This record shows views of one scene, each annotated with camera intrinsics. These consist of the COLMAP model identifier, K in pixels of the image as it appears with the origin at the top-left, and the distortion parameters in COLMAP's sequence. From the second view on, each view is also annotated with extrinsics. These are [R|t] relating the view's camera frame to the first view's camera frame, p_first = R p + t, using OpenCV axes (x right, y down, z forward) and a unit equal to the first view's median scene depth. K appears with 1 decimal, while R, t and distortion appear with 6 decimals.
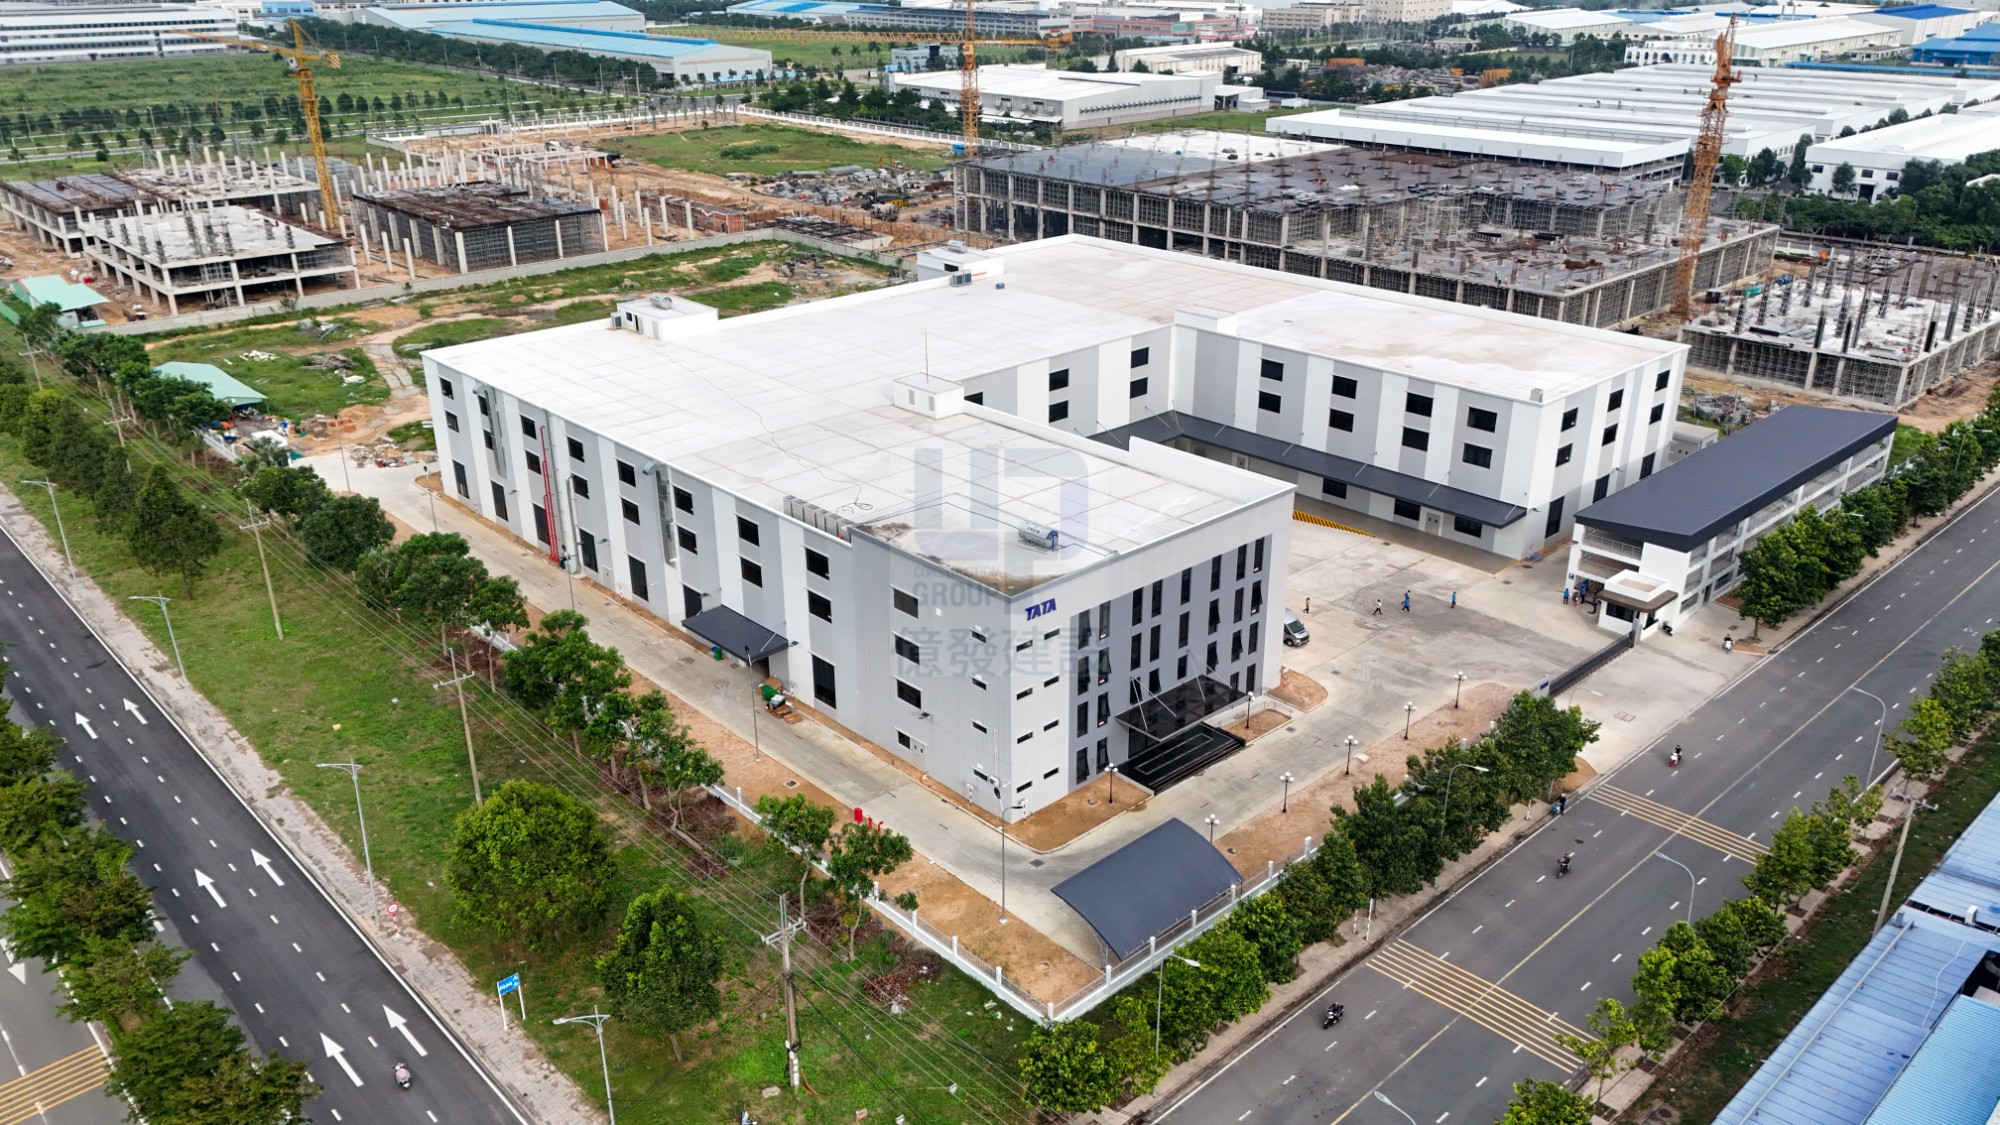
lens RADIAL K [[1483.3, 0, 1003.6], [0, 1483.3, 556.6], [0, 0, 1]] dist [0.068529, -0.060231]
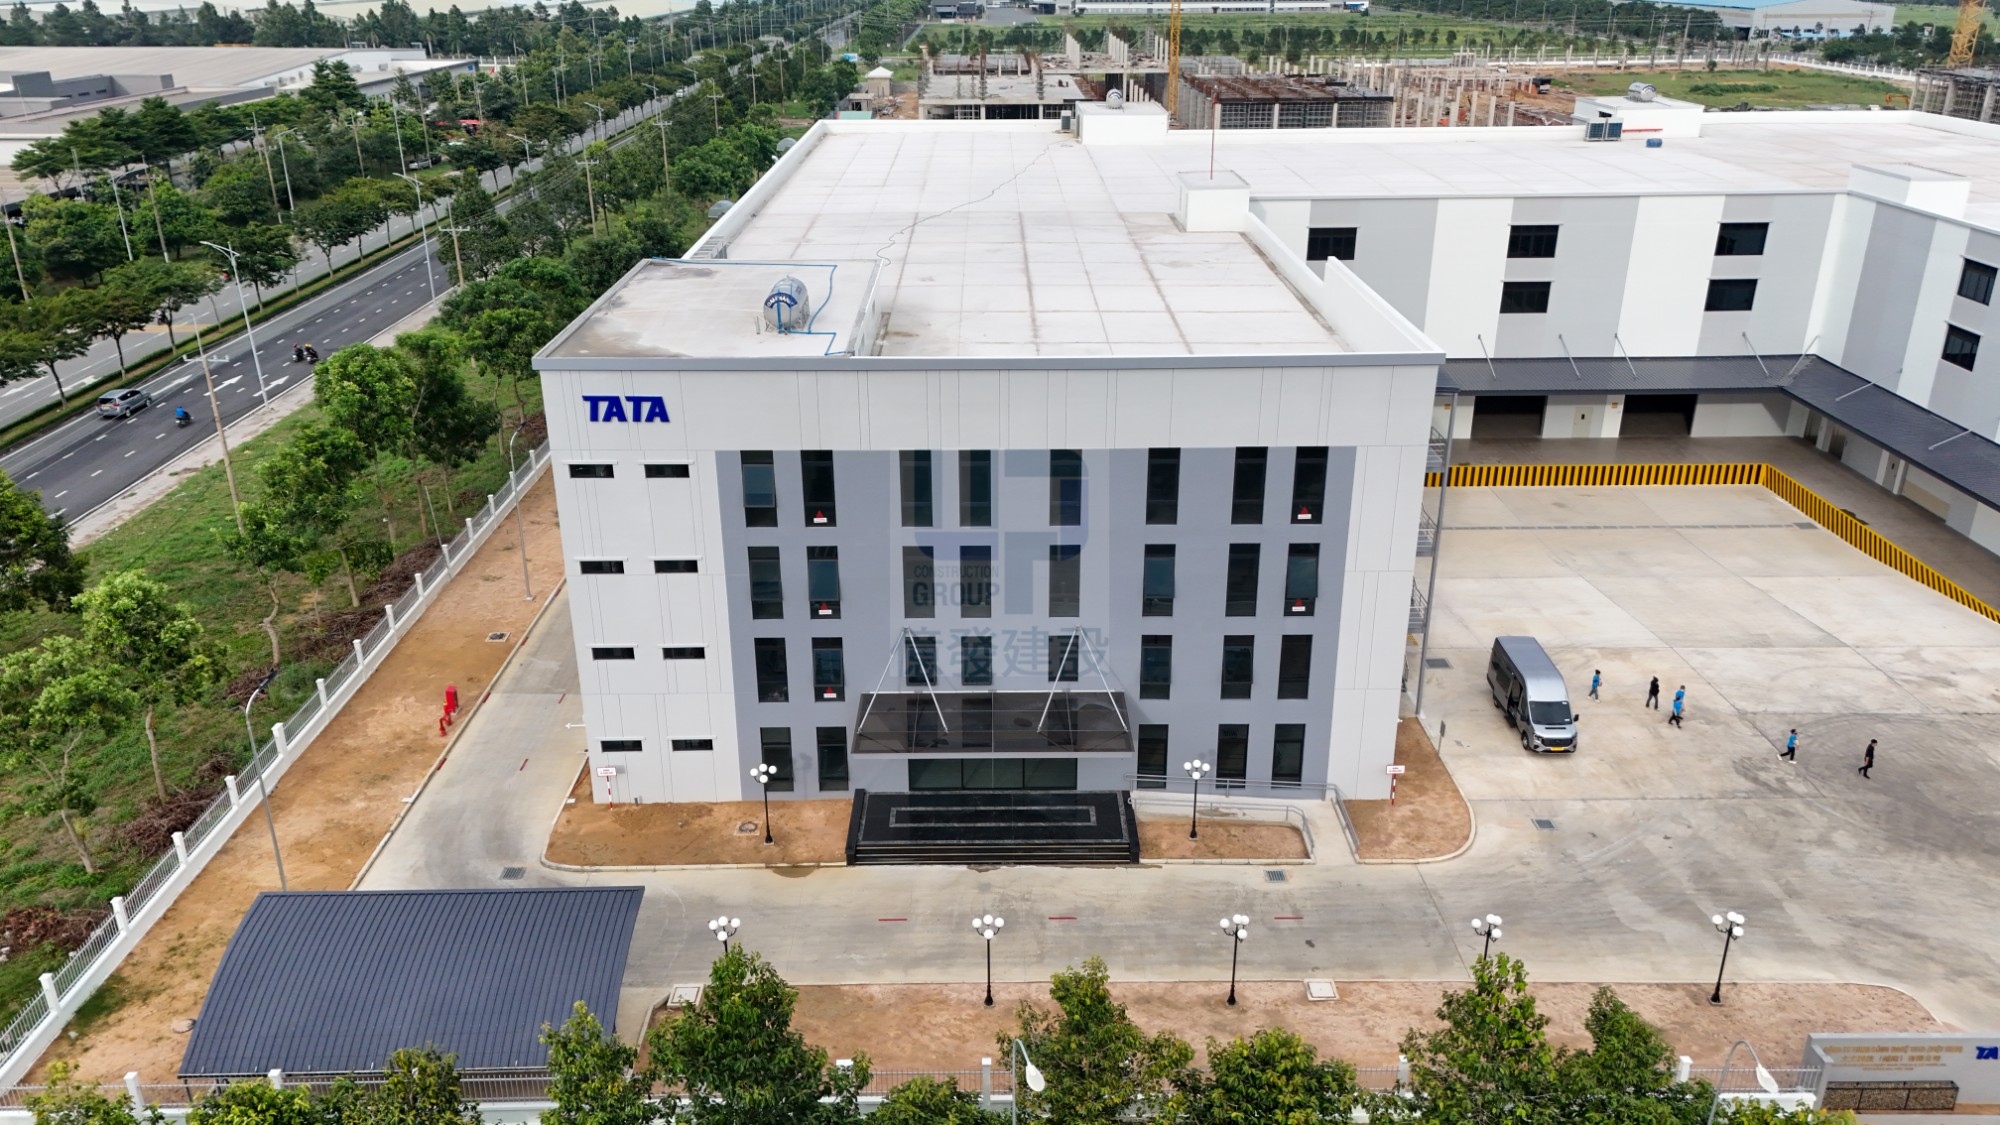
lens RADIAL K [[1483.3, 0, 988.0], [0, 1483.3, 558.4], [0, 0, 1]] dist [0.068529, -0.060231]
pose [[0.737447, 0.256845, -0.624662, 0.372374], [-0.260788, 0.961428, 0.087440, 0.006424], [0.623027, 0.098422, 0.775984, 0.563082]]
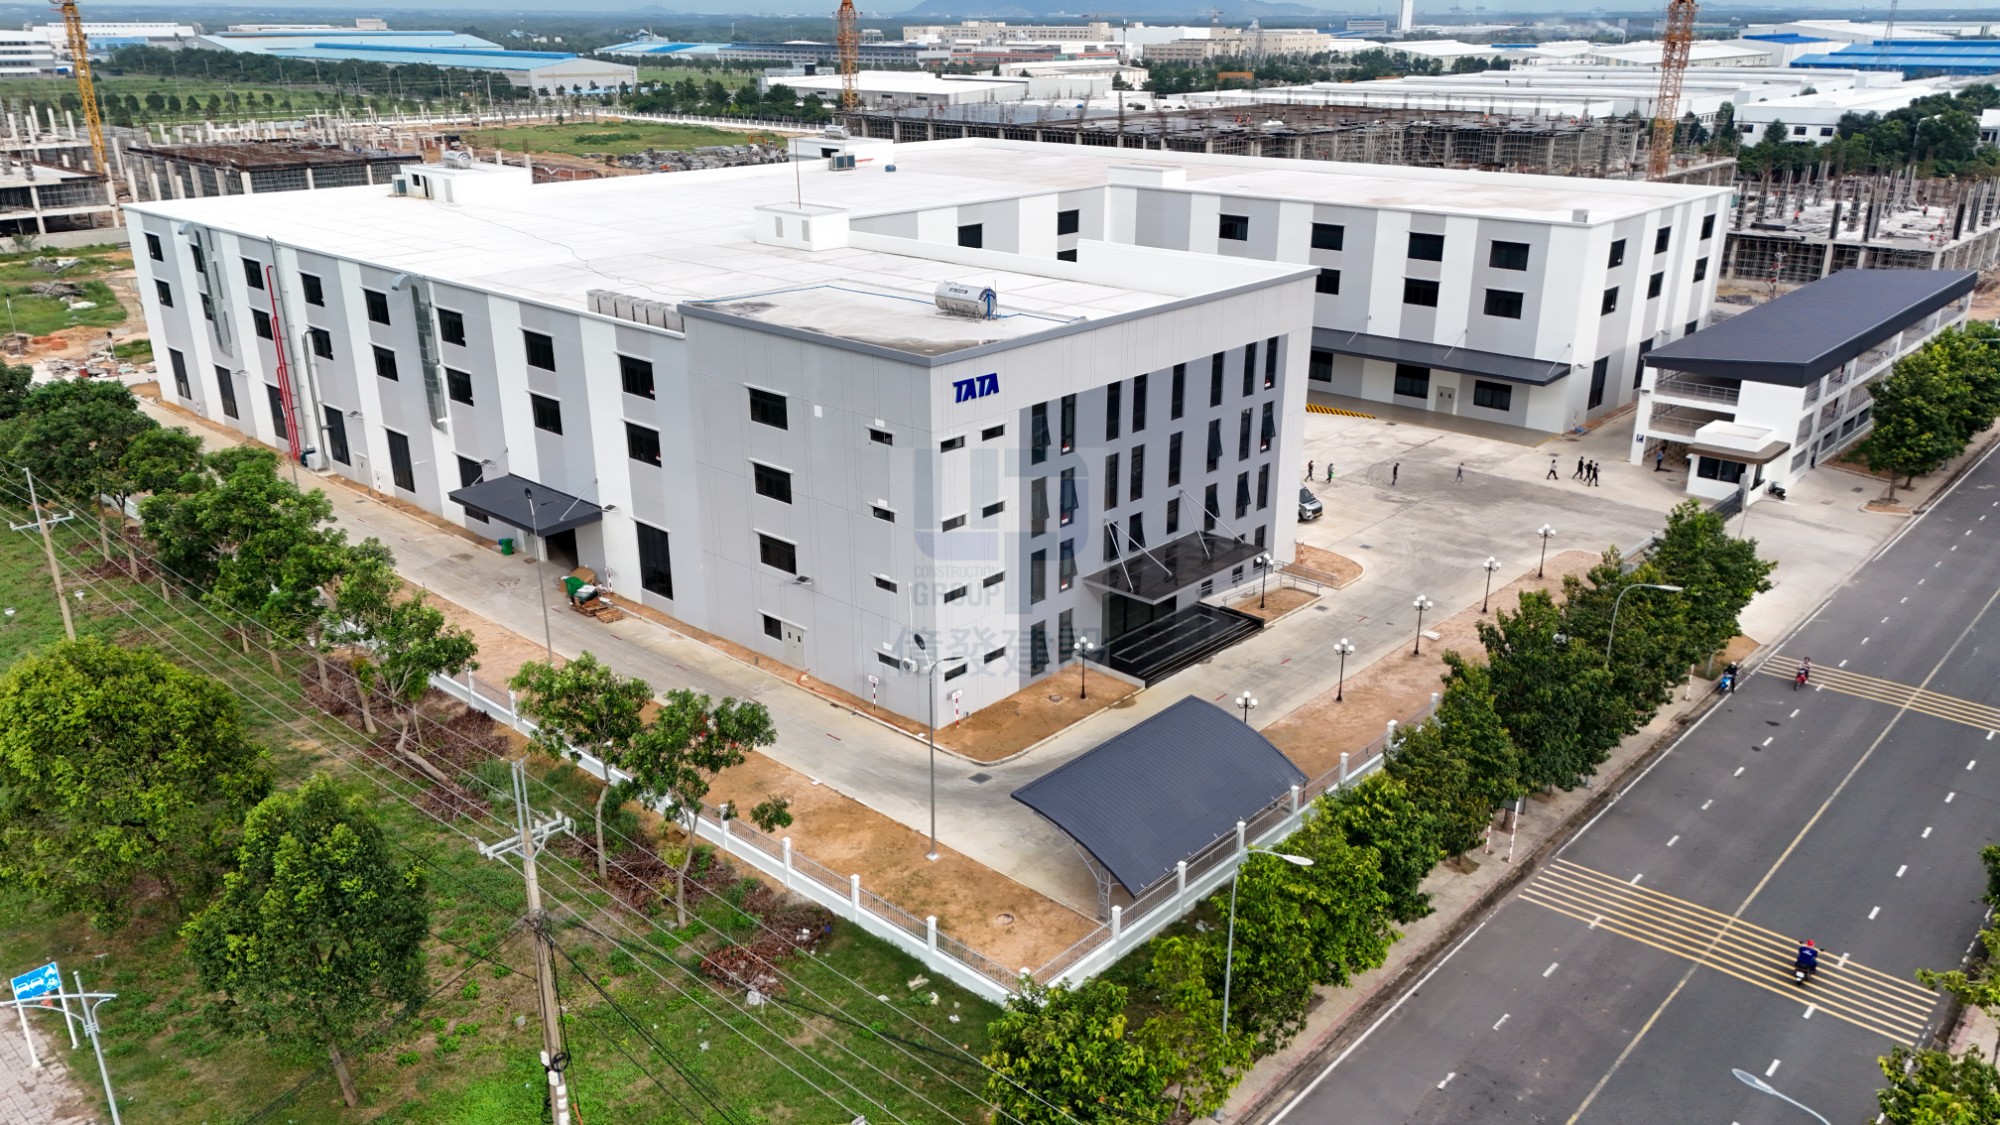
lens RADIAL K [[1483.3, 0, 1006.5], [0, 1483.3, 556.8], [0, 0, 1]] dist [0.068529, -0.060231]
pose [[0.996751, -0.023748, 0.076968, -0.011034], [0.027200, 0.998656, -0.044122, 0.114569], [-0.075817, 0.046072, 0.996057, 0.290658]]
